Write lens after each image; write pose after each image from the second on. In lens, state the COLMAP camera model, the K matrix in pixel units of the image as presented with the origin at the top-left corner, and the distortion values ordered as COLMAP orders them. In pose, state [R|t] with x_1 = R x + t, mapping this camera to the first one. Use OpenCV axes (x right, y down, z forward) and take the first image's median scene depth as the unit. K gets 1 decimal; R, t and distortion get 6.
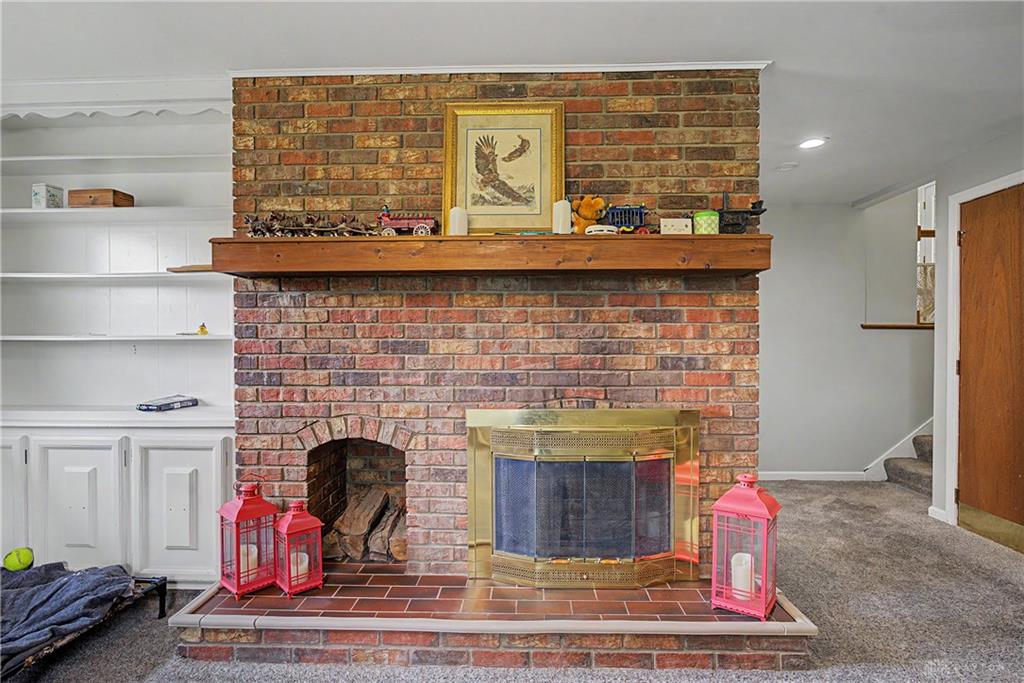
lens RADIAL K [[536.2, 0, 512.2], [0, 536.2, 352.6], [0, 0, 1]] dist [-0.003508, -0.000207]
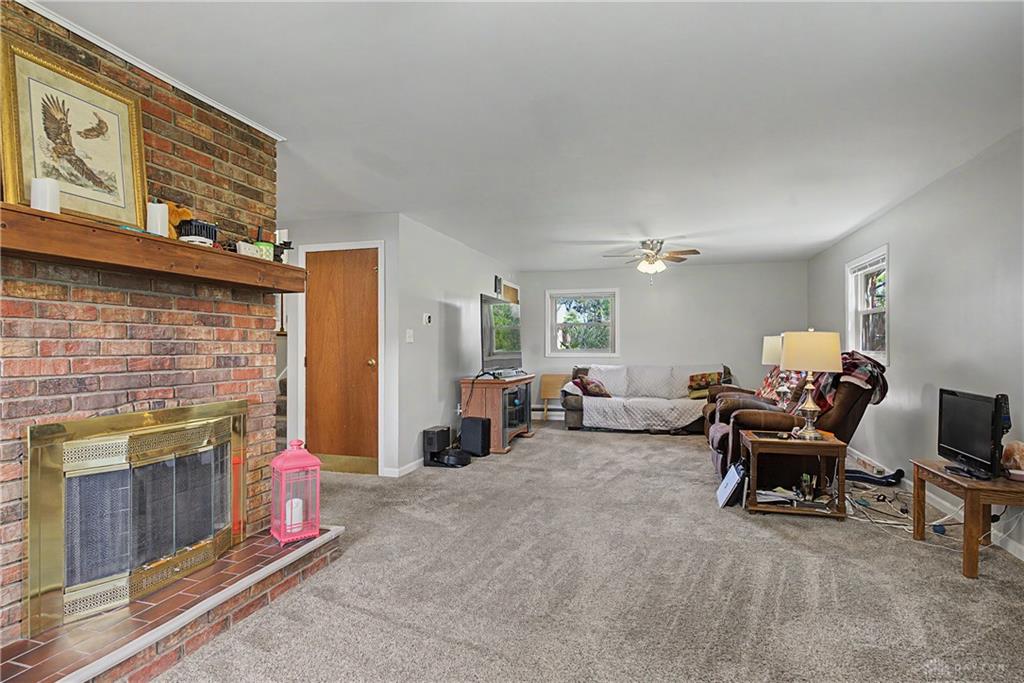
lens RADIAL K [[536.3, 0, 512.0], [0, 536.3, 341.5], [0, 0, 1]] dist [-0.002845, 0.000451]
pose [[0.249738, 0.011479, 0.968245, -0.675814], [0.010126, 0.999844, -0.014465, -0.001319], [-0.968260, 0.013417, 0.249583, 0.101858]]
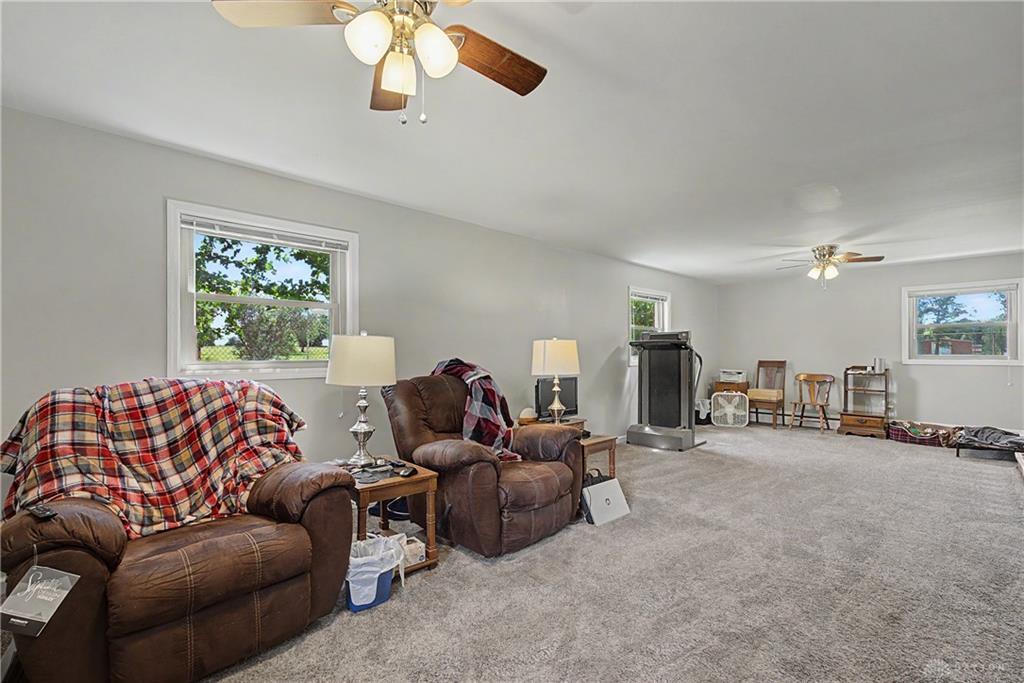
lens RADIAL K [[451.7, 0, 513.3], [0, 451.7, 354.1], [0, 0, 1]] dist [-0.011155, 0.000189]
pose [[-0.693337, 0.004449, -0.720600, 2.331591], [-0.005295, 0.999922, 0.011268, -0.014665], [0.720594, 0.011628, -0.693259, 0.601601]]
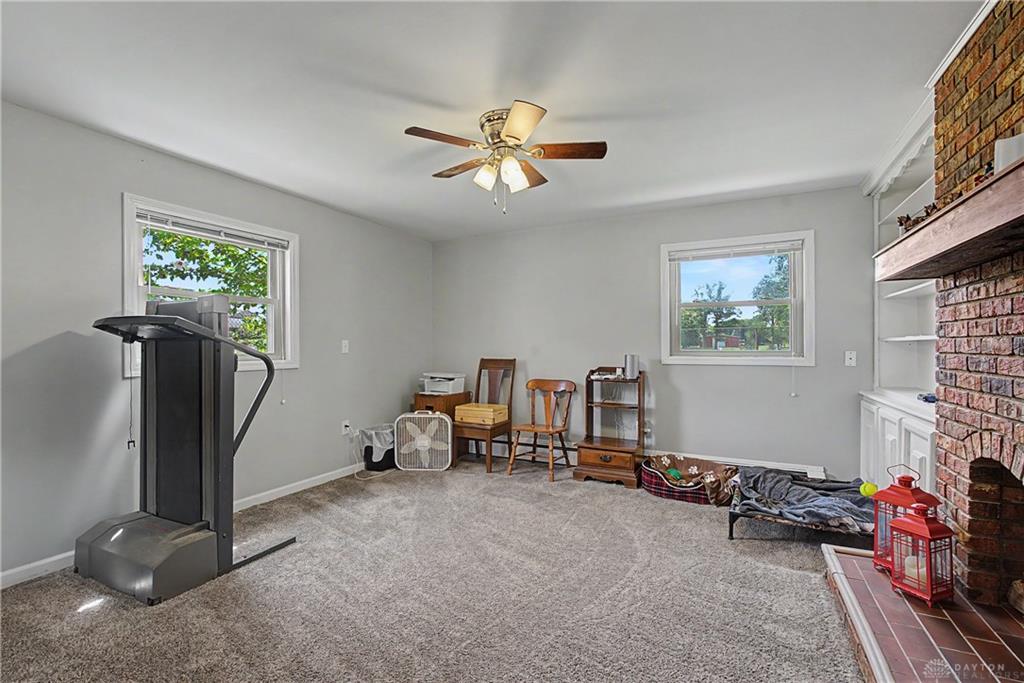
lens RADIAL K [[451.0, 0, 511.4], [0, 451.0, 343.8], [0, 0, 1]] dist [-0.009779, 0.000390]
pose [[-0.421781, -0.002978, -0.906693, 0.620255], [-0.006492, 0.999979, -0.000264, -0.010007], [0.906675, 0.005775, -0.421791, 0.630580]]
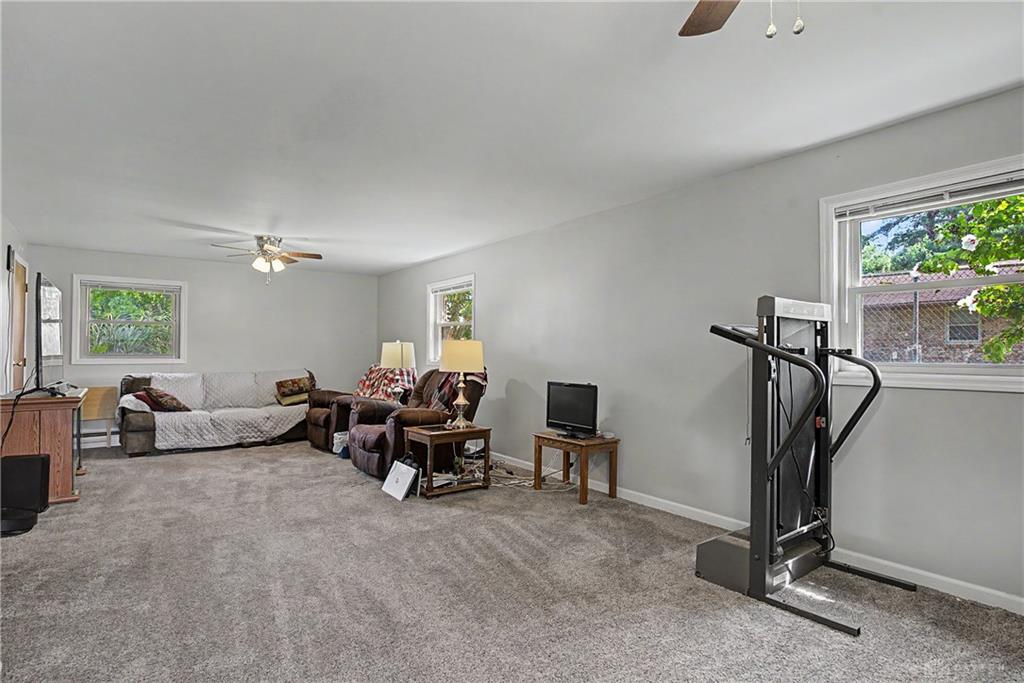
lens RADIAL K [[536.3, 0, 512.0], [0, 536.3, 341.5], [0, 0, 1]] dist [-0.002845, 0.000451]
pose [[-0.615933, 0.015340, 0.787649, -0.559183], [0.005529, 0.999870, -0.015150, -0.008893], [-0.787779, -0.004977, -0.615938, 0.708402]]
